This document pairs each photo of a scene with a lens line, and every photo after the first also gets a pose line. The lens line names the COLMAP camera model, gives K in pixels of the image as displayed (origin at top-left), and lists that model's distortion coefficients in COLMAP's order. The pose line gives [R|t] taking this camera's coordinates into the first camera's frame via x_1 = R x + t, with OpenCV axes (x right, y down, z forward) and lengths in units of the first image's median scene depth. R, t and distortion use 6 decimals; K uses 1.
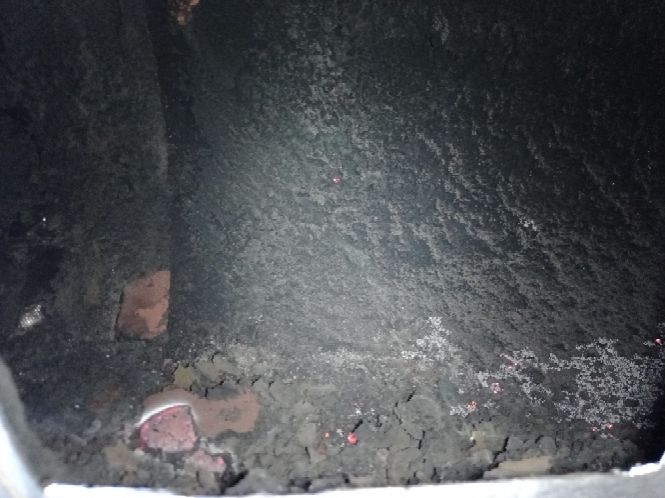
lens RADIAL K [[493.7, 0, 332.5], [0, 493.7, 249.0], [0, 0, 1]] dist [0.003912, 0.002316]
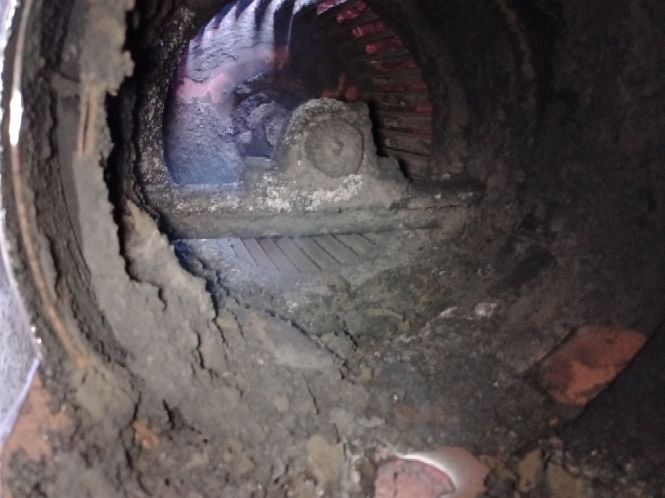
lens RADIAL K [[493.7, 0, 332.5], [0, 493.7, 249.0], [0, 0, 1]] dist [0.003912, 0.002316]
pose [[0.176995, 0.290900, -0.940239, 0.201646], [-0.314120, 0.922056, 0.226143, -0.089838], [0.932739, 0.255321, 0.254577, 0.440594]]
